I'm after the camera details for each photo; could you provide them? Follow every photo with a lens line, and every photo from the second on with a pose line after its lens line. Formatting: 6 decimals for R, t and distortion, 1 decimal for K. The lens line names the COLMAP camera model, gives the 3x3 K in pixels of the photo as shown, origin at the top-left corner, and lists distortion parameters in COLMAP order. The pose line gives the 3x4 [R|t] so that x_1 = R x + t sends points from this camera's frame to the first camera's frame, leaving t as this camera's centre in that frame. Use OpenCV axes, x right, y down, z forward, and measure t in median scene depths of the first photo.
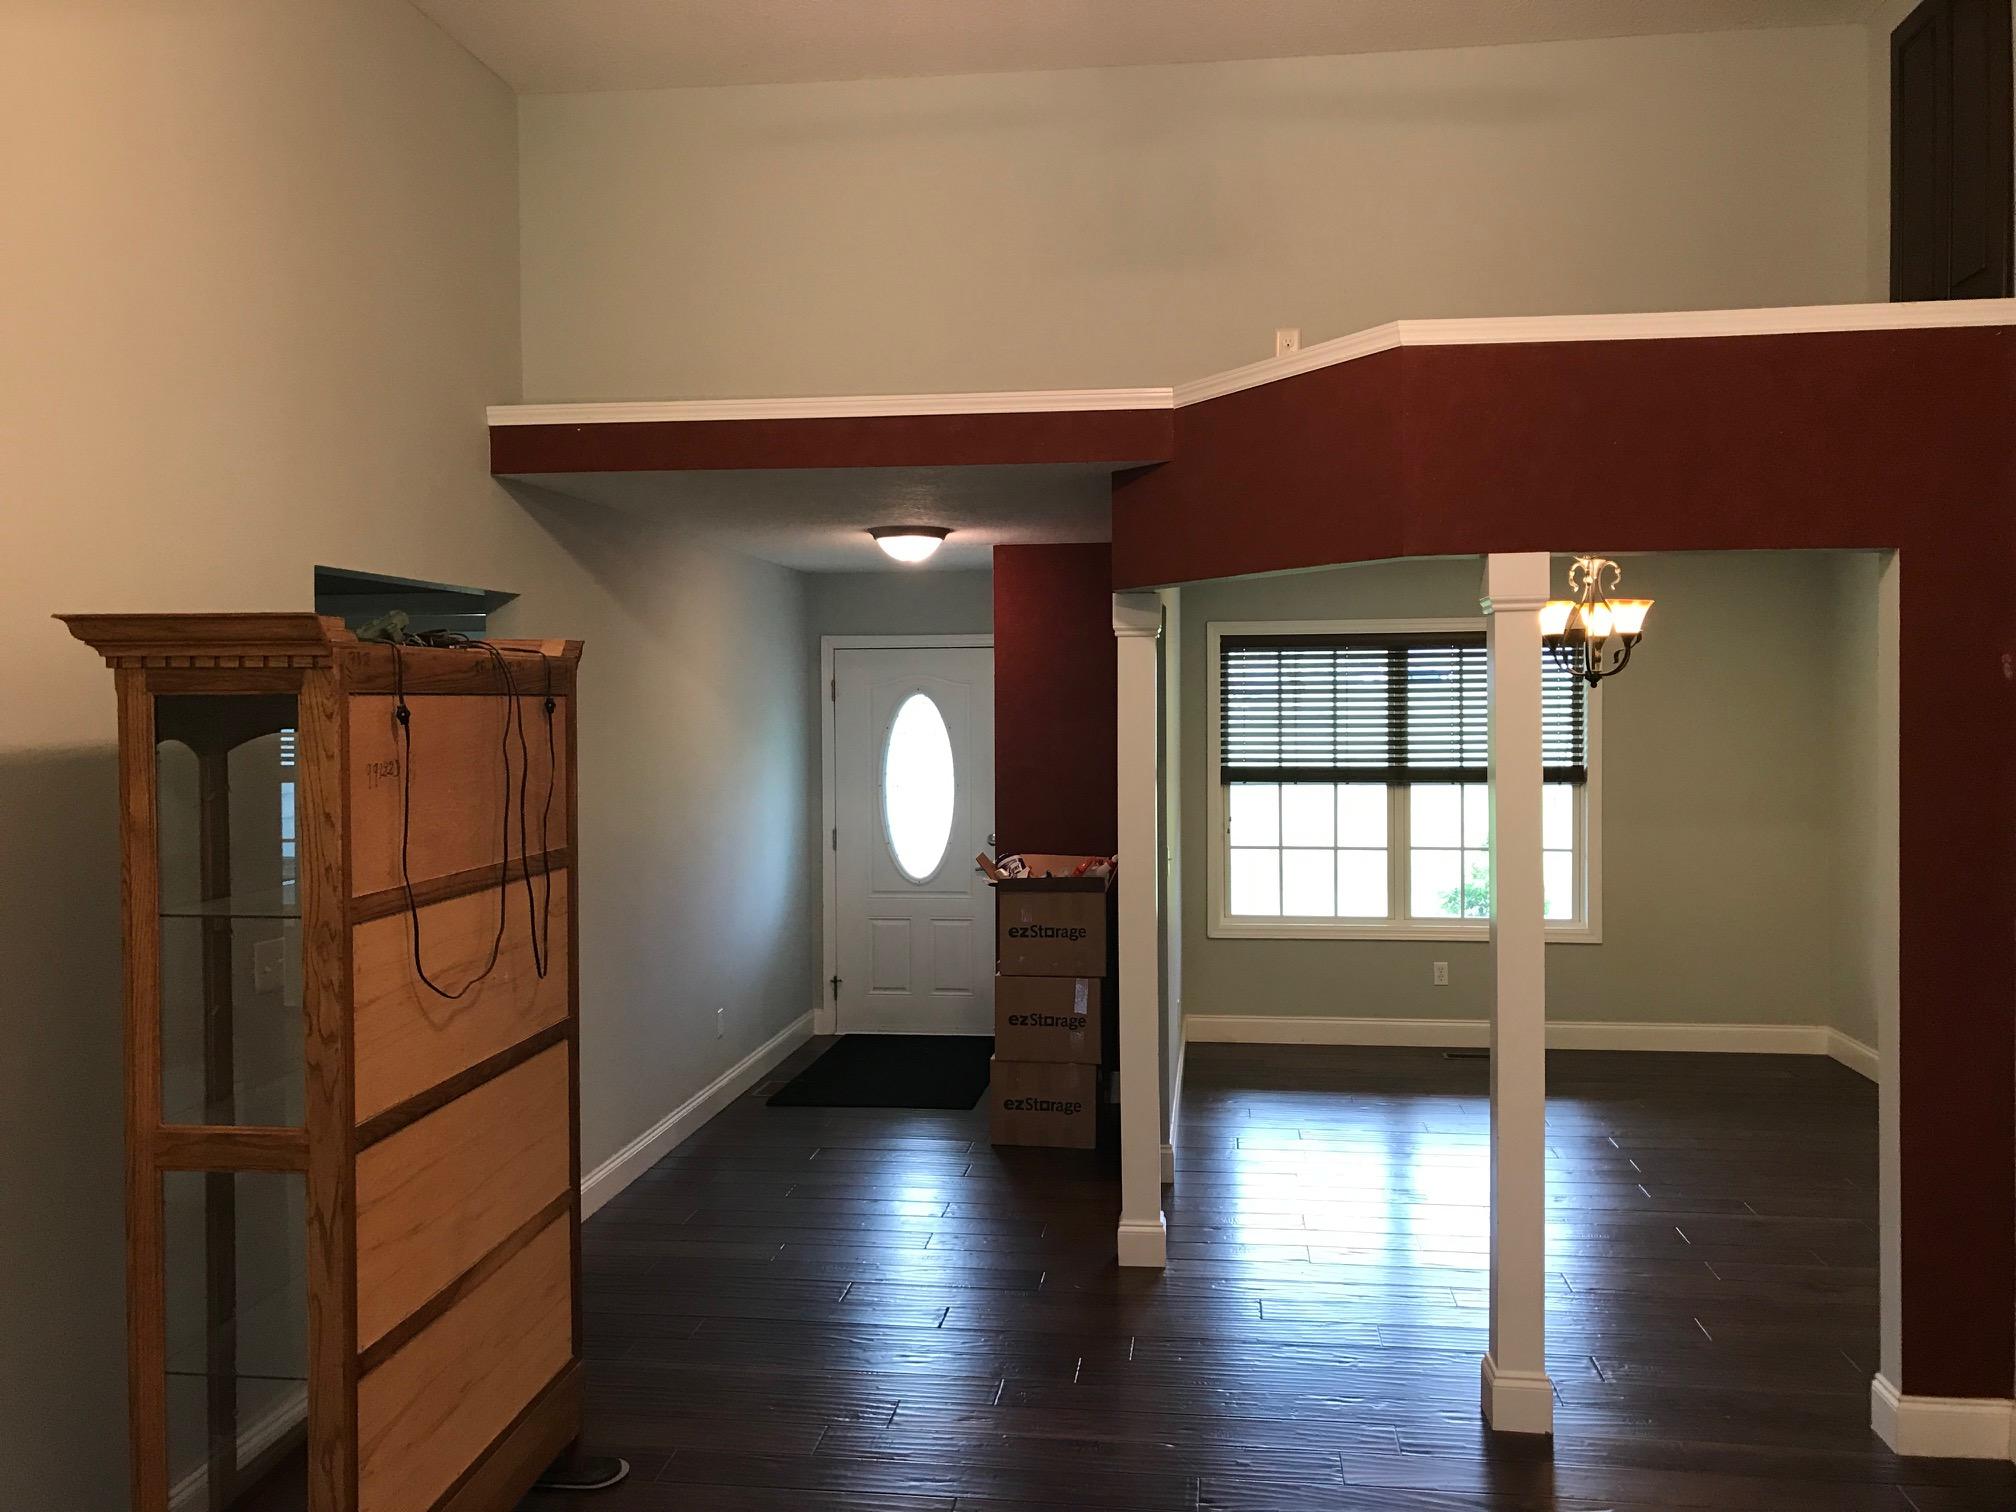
lens RADIAL K [[1651.1, 0, 1012.8], [0, 1651.1, 727.3], [0, 0, 1]] dist [0.133772, -0.132902]
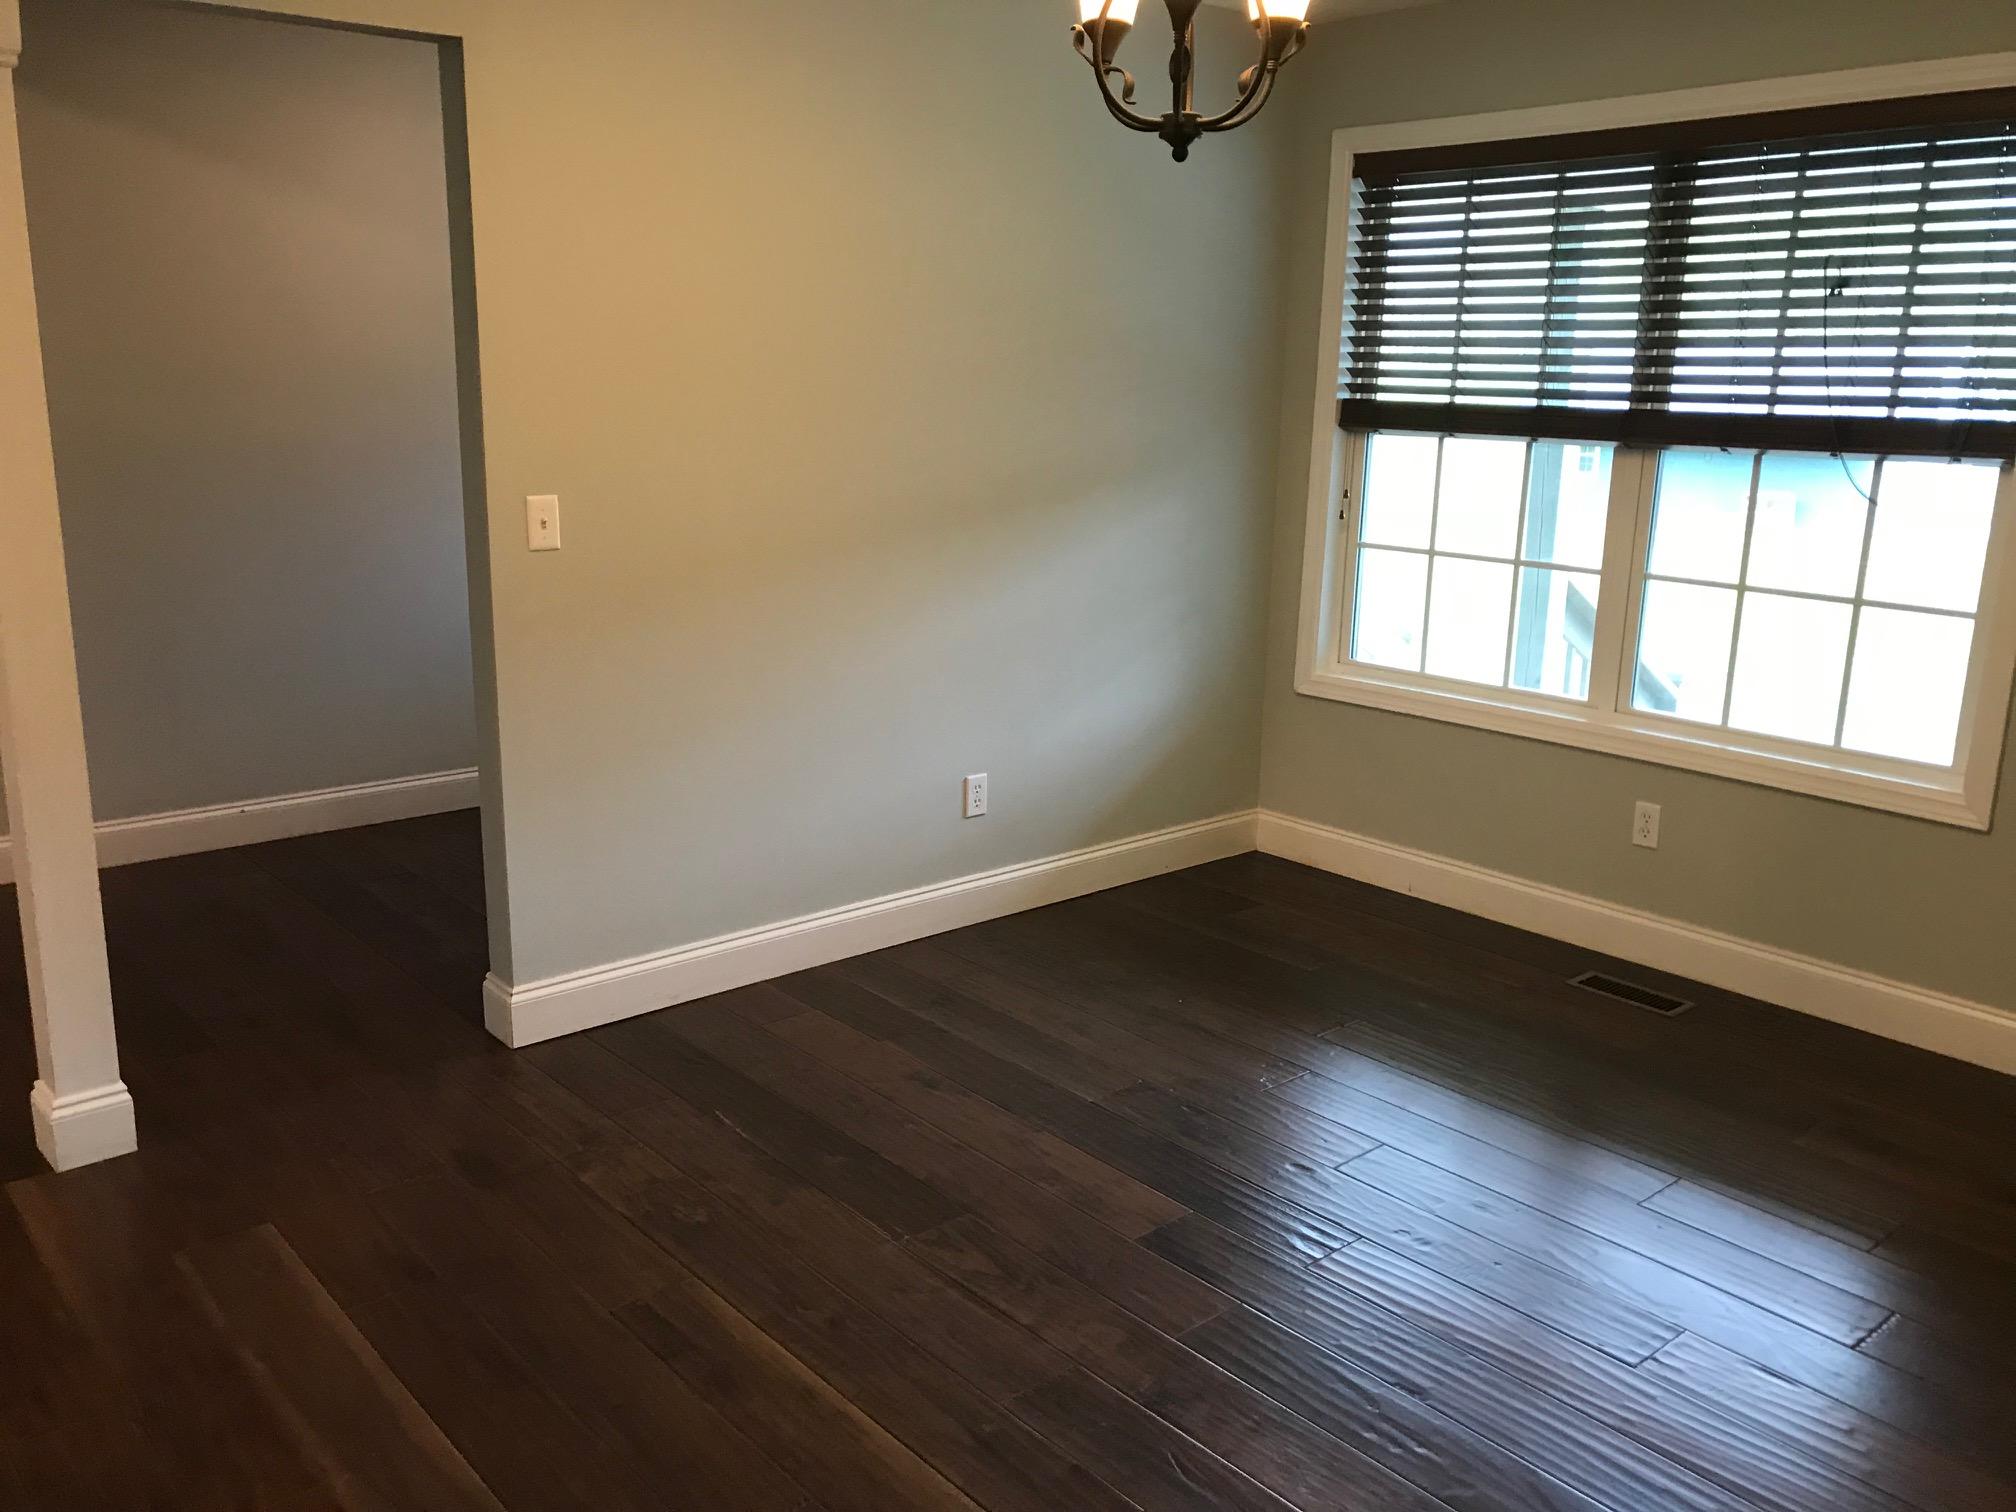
lens RADIAL K [[1651.1, 0, 1012.8], [0, 1651.1, 727.3], [0, 0, 1]] dist [0.133772, -0.132902]
pose [[0.754028, 0.170068, -0.634443, 0.423884], [-0.040747, 0.976150, 0.213238, 0.016429], [0.655577, -0.134936, 0.742975, 0.487967]]
